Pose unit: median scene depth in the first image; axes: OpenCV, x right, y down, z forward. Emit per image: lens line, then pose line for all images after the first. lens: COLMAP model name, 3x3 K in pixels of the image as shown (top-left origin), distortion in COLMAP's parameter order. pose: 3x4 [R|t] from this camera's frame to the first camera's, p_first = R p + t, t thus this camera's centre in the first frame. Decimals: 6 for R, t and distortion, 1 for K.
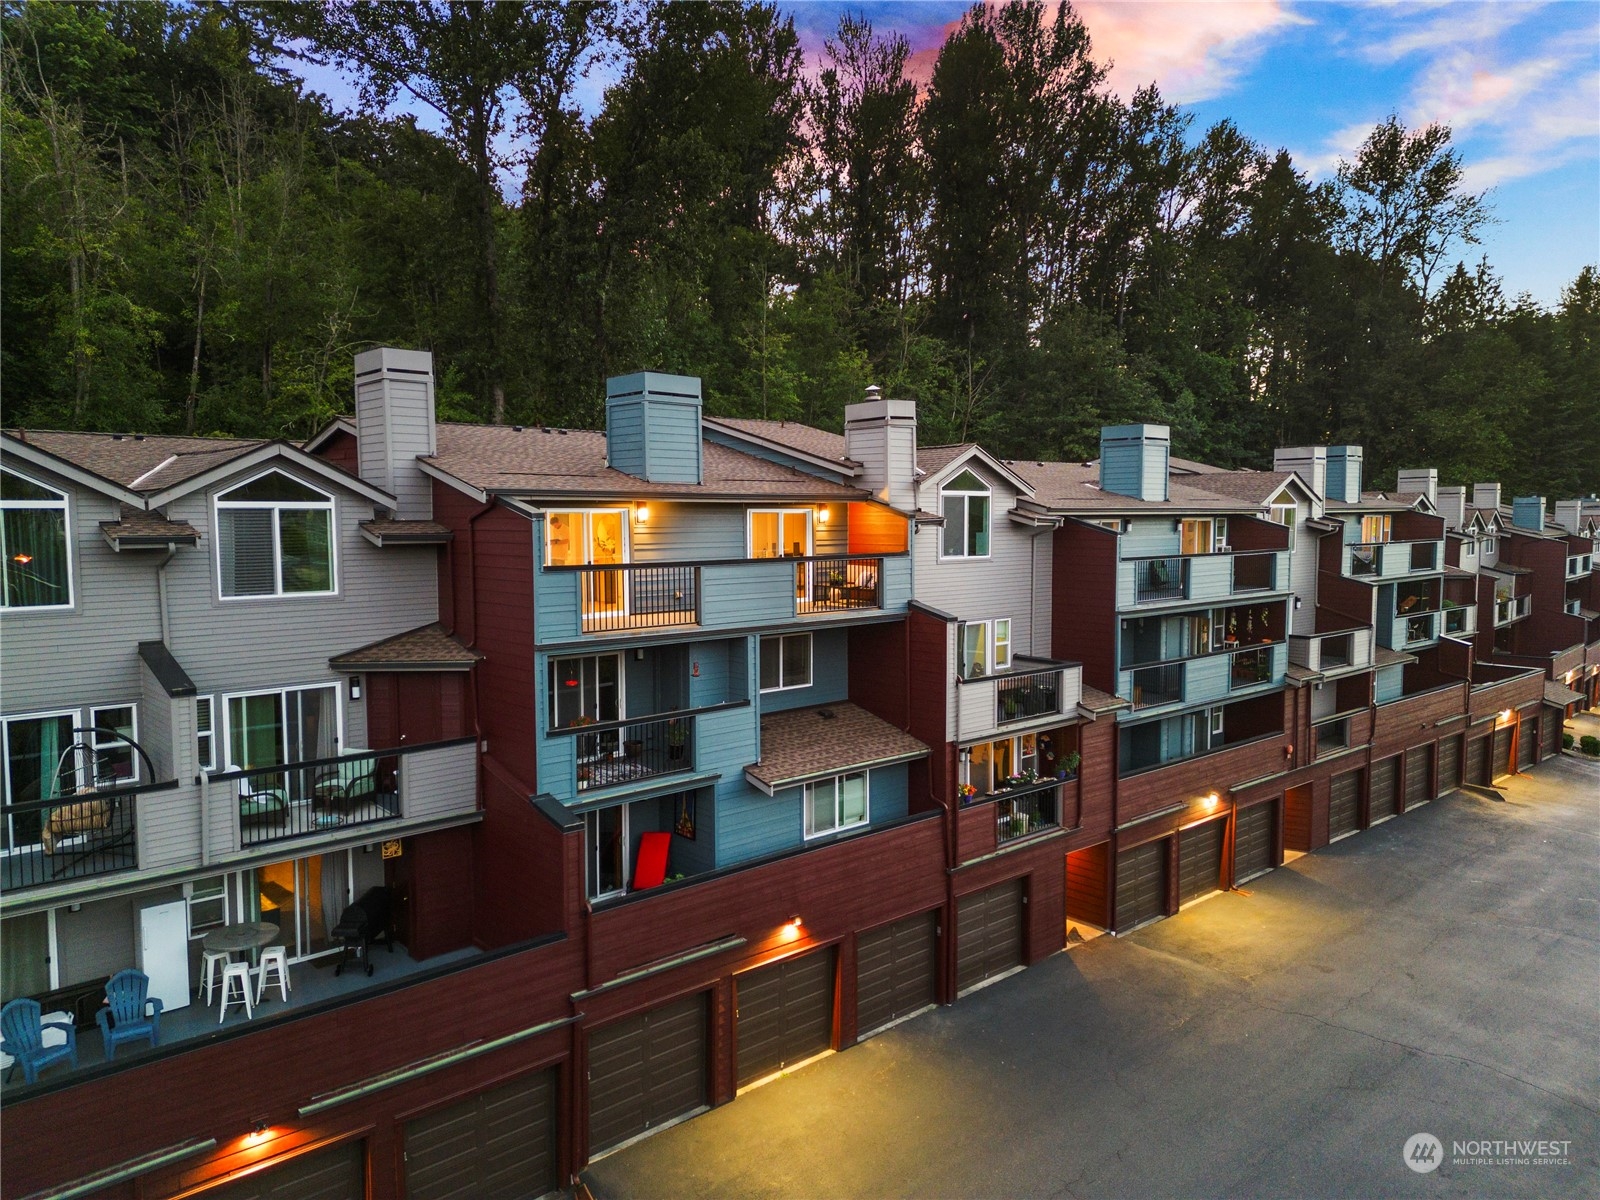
lens RADIAL K [[1109.7, 0, 800.0], [0, 1109.7, 600.0], [0, 0, 1]] dist [0.108192, -0.115259]
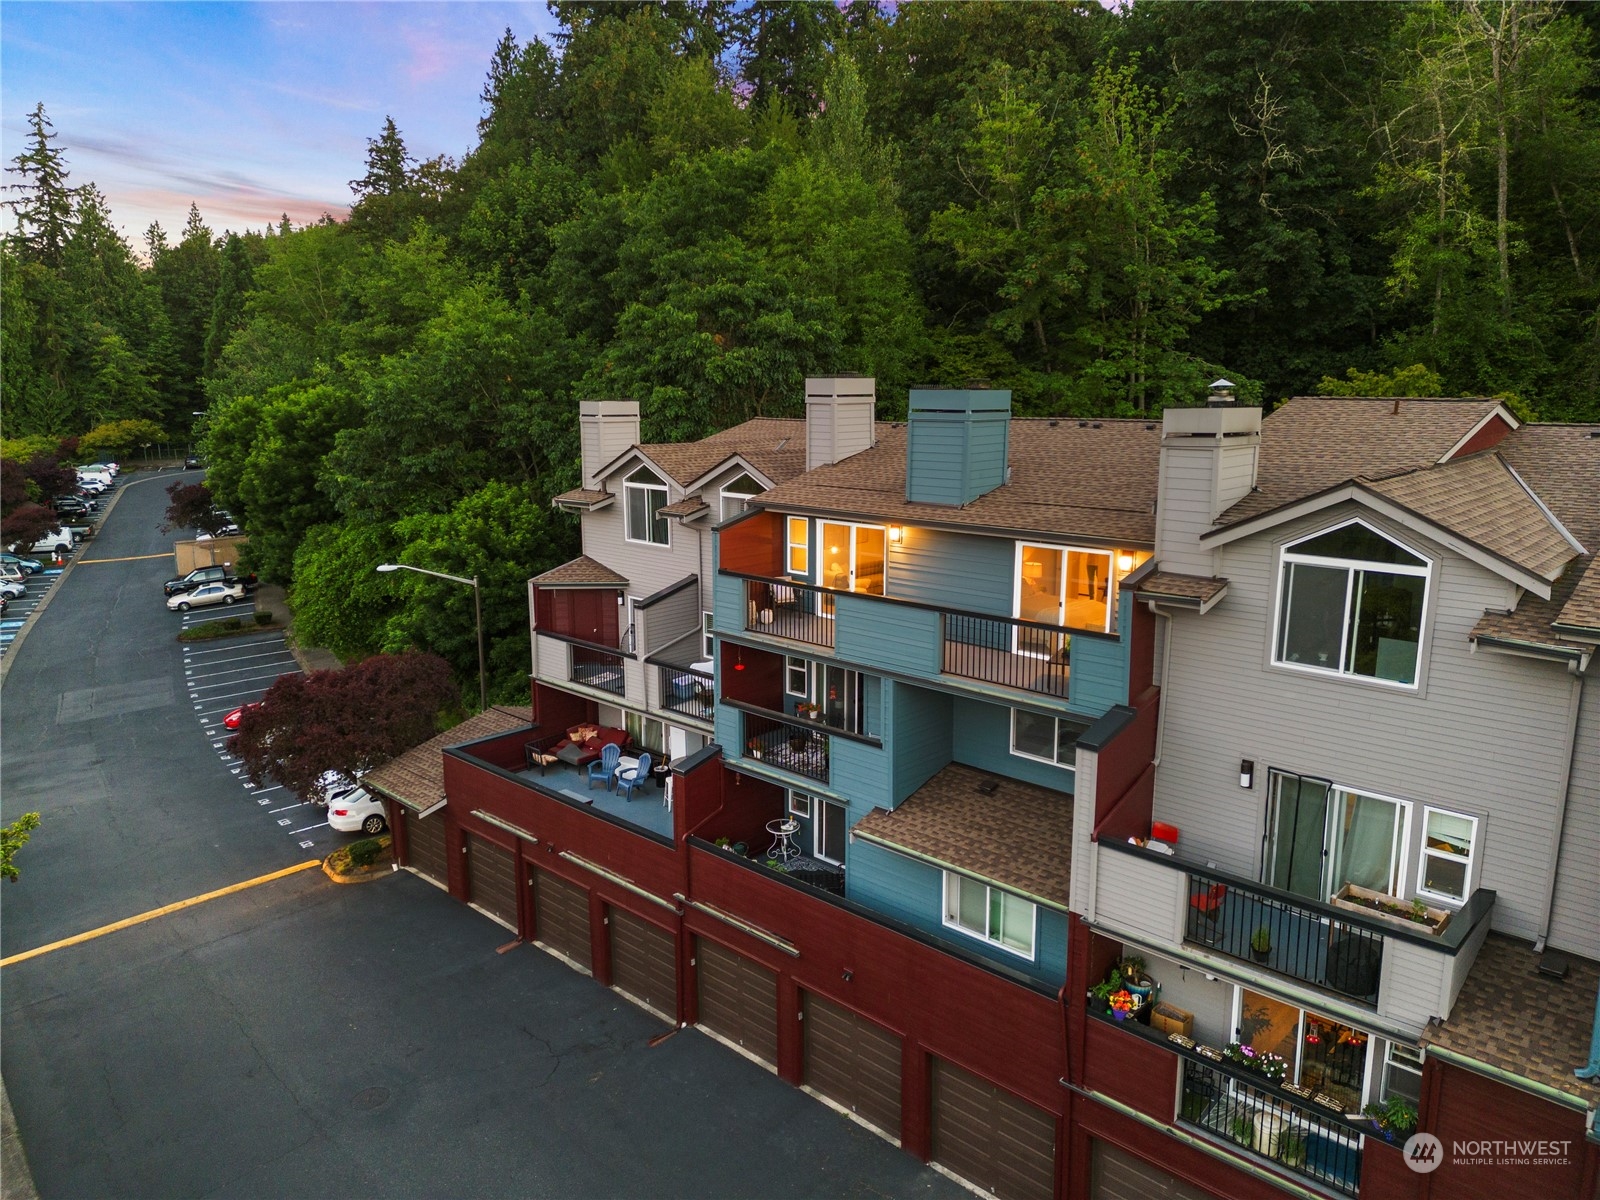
lens RADIAL K [[1109.7, 0, 800.0], [0, 1109.7, 600.0], [0, 0, 1]] dist [0.108192, -0.115259]
pose [[0.090421, 0.200188, -0.975576, 0.823249], [-0.075734, 0.978134, 0.193694, -0.201903], [0.993020, 0.056370, 0.103605, 0.797409]]
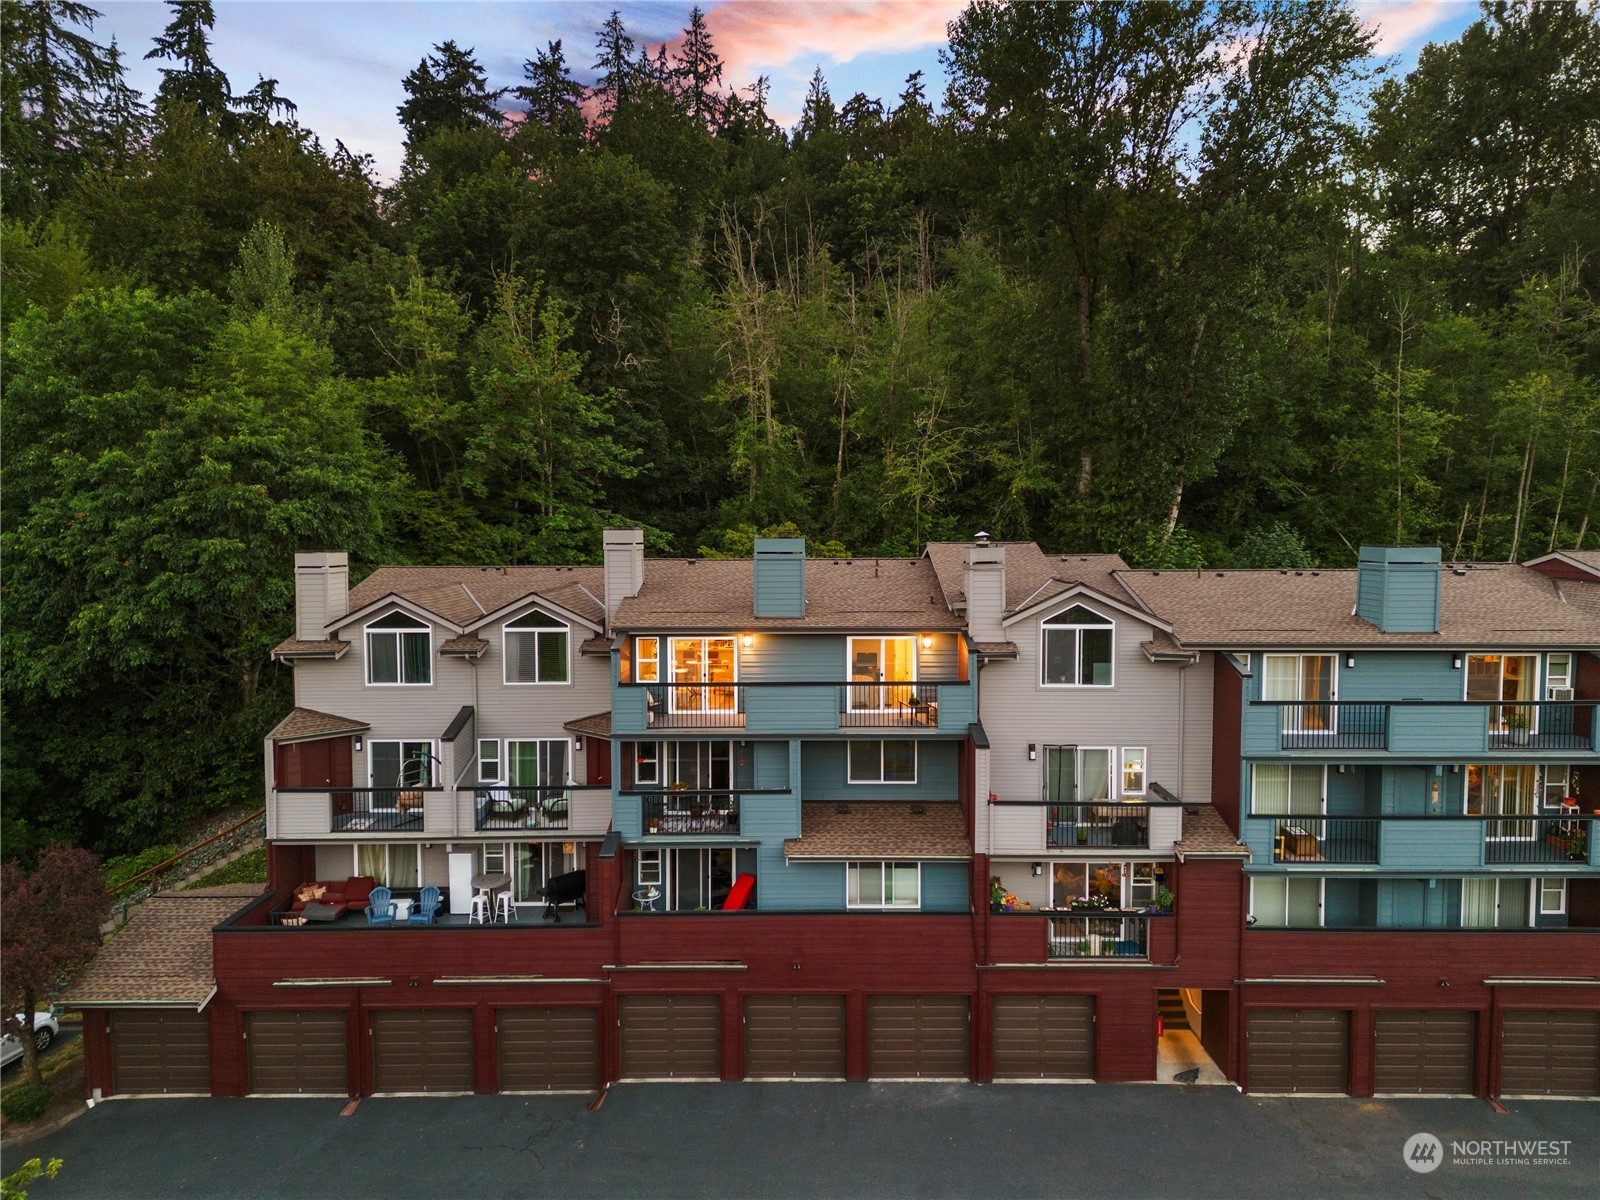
lens RADIAL K [[1109.7, 0, 800.0], [0, 1109.7, 600.0], [0, 0, 1]] dist [0.108192, -0.115259]
pose [[0.741585, 0.047623, -0.669166, 0.804800], [-0.051659, 0.998569, 0.013816, -0.147159], [0.668866, 0.024323, 0.742985, 0.022975]]
